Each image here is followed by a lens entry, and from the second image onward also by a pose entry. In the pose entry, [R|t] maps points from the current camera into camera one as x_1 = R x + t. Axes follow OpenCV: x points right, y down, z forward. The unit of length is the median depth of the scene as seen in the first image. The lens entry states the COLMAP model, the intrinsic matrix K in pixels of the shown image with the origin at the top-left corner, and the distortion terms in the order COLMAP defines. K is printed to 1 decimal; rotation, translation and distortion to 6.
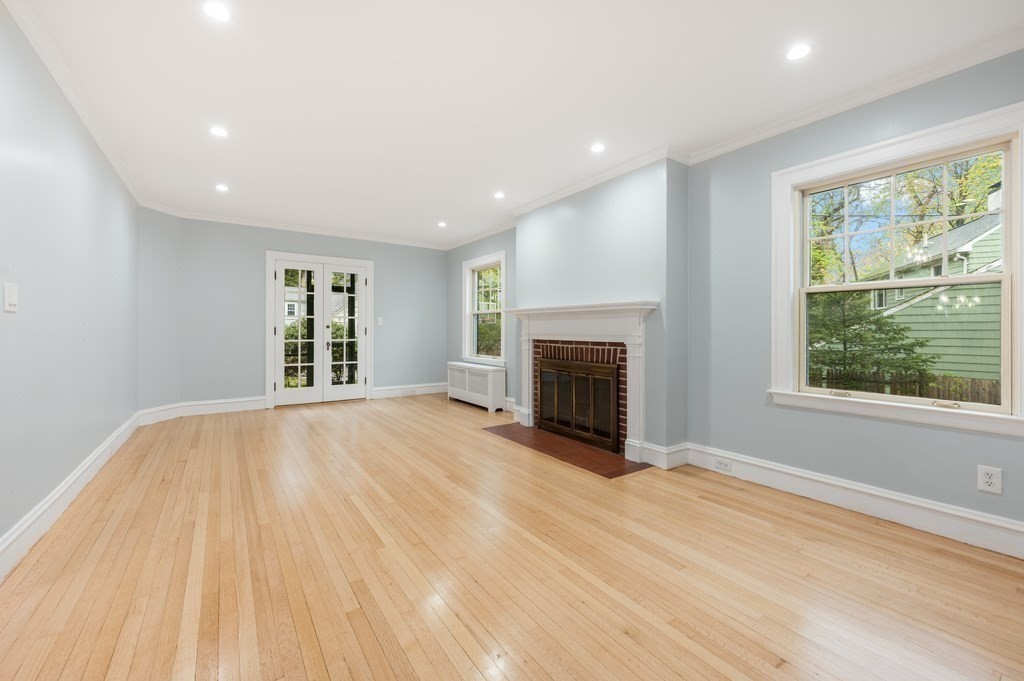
lens RADIAL K [[413.3, 0, 509.3], [0, 413.3, 329.3], [0, 0, 1]] dist [-0.000843, 0.000094]
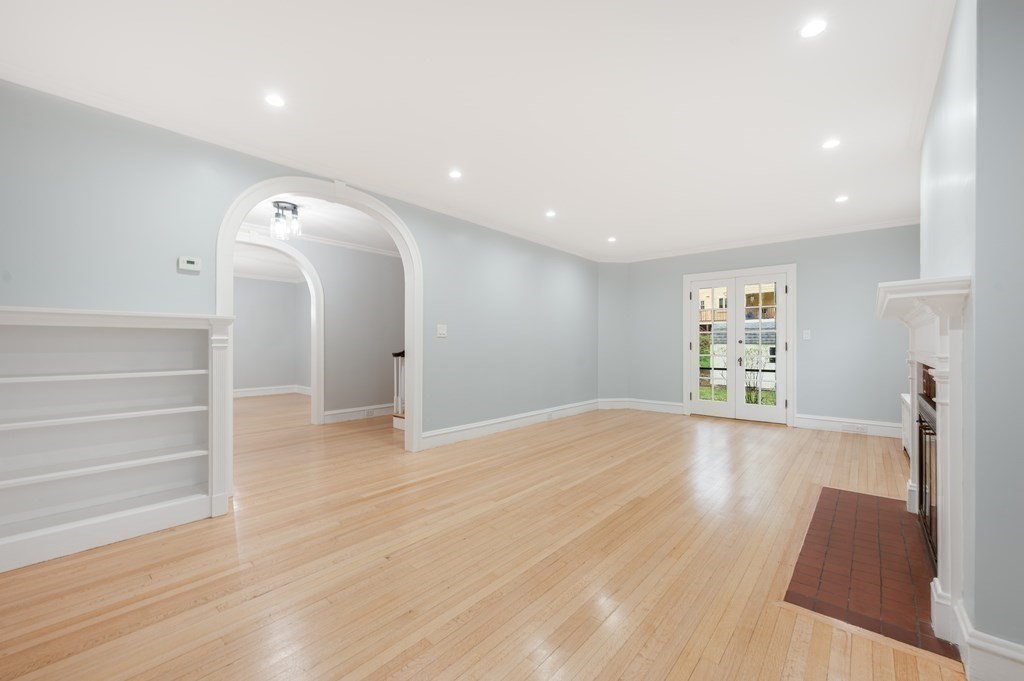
lens RADIAL K [[413.3, 0, 515.5], [0, 413.3, 344.7], [0, 0, 1]] dist [-0.000843, 0.000094]
pose [[0.256086, 0.001052, -0.966653, 0.791639], [-0.001407, 0.999999, 0.000716, 0.002149], [0.966653, 0.001177, 0.256088, 0.539577]]
